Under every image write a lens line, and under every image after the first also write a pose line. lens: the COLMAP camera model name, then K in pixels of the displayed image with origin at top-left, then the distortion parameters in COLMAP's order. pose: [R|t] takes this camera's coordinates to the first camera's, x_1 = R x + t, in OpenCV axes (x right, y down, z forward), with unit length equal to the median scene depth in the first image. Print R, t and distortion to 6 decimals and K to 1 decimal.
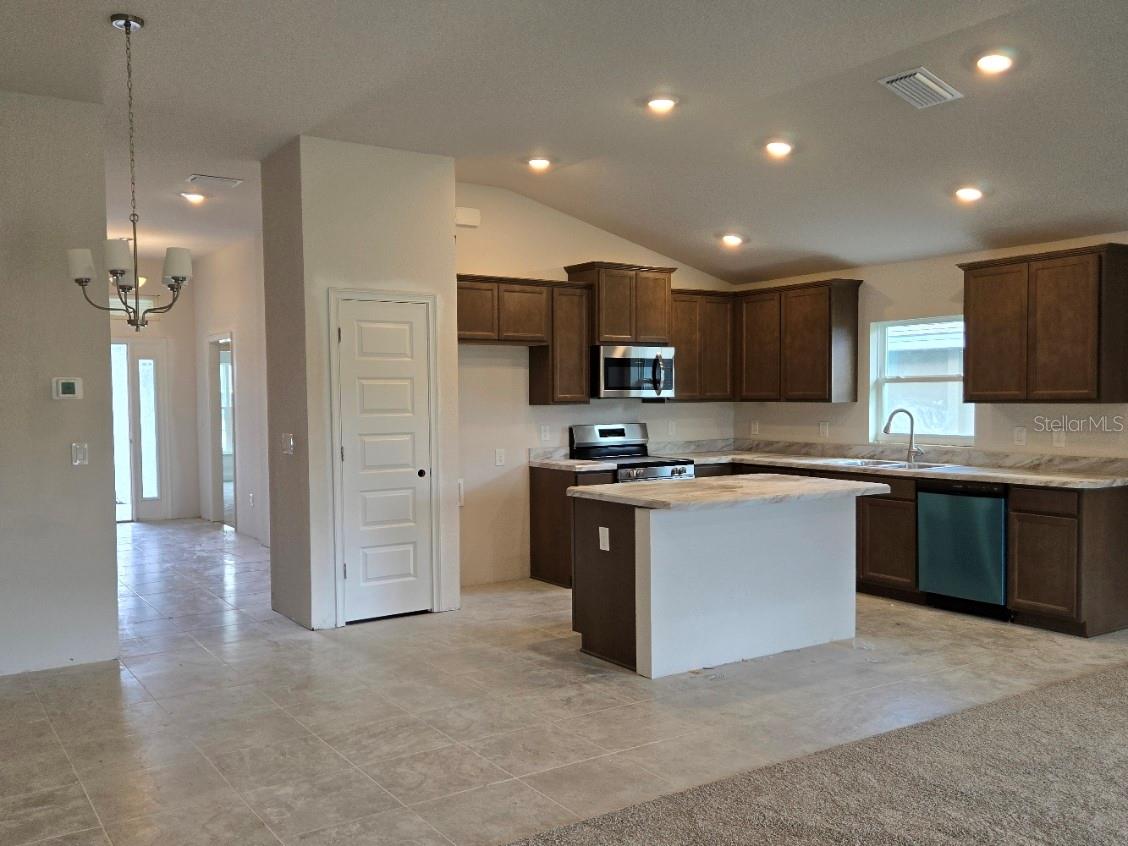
lens RADIAL K [[992.0, 0, 564.0], [0, 992.0, 423.0], [0, 0, 1]] dist [0.052557, -0.013944]
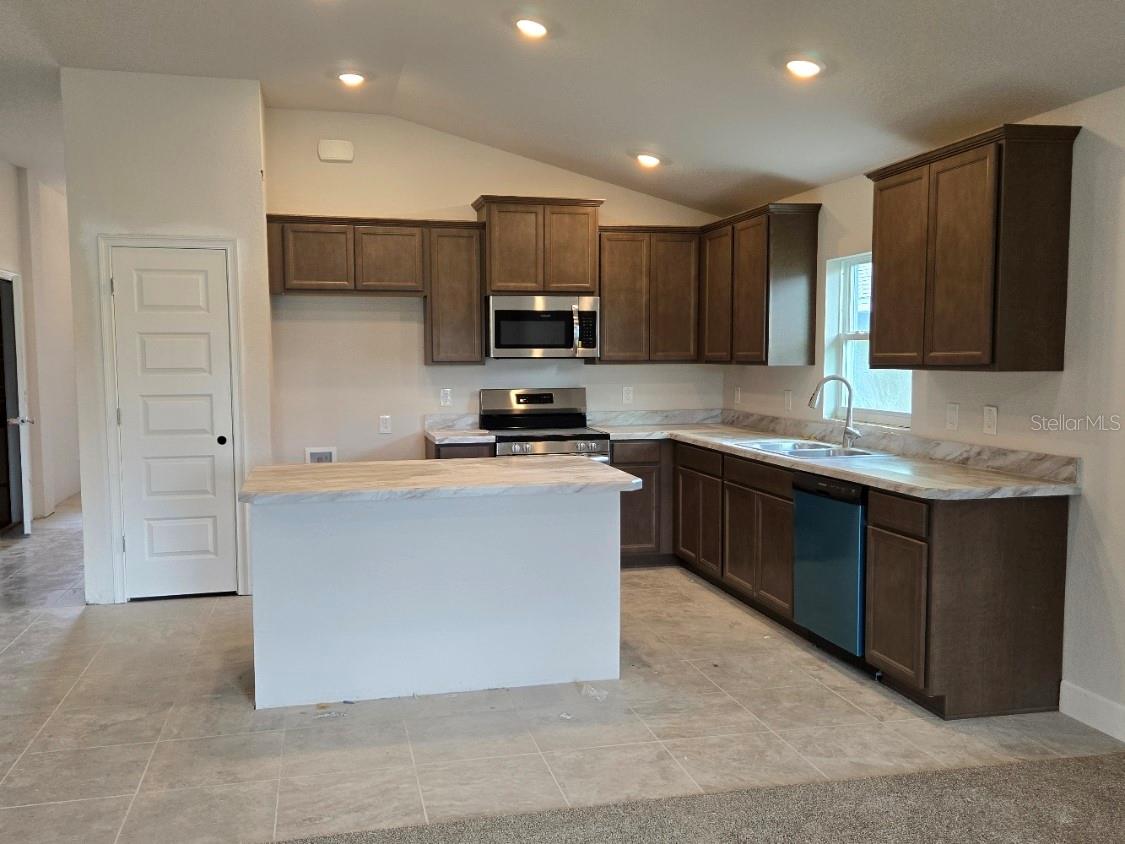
lens RADIAL K [[995.1, 0, 562.5], [0, 995.1, 422.0], [0, 0, 1]] dist [0.081373, -0.080078]
pose [[0.938014, 0.028978, -0.345384, 0.453018], [-0.014926, 0.998952, 0.043276, -0.009653], [0.346276, -0.035439, 0.937463, 0.254863]]
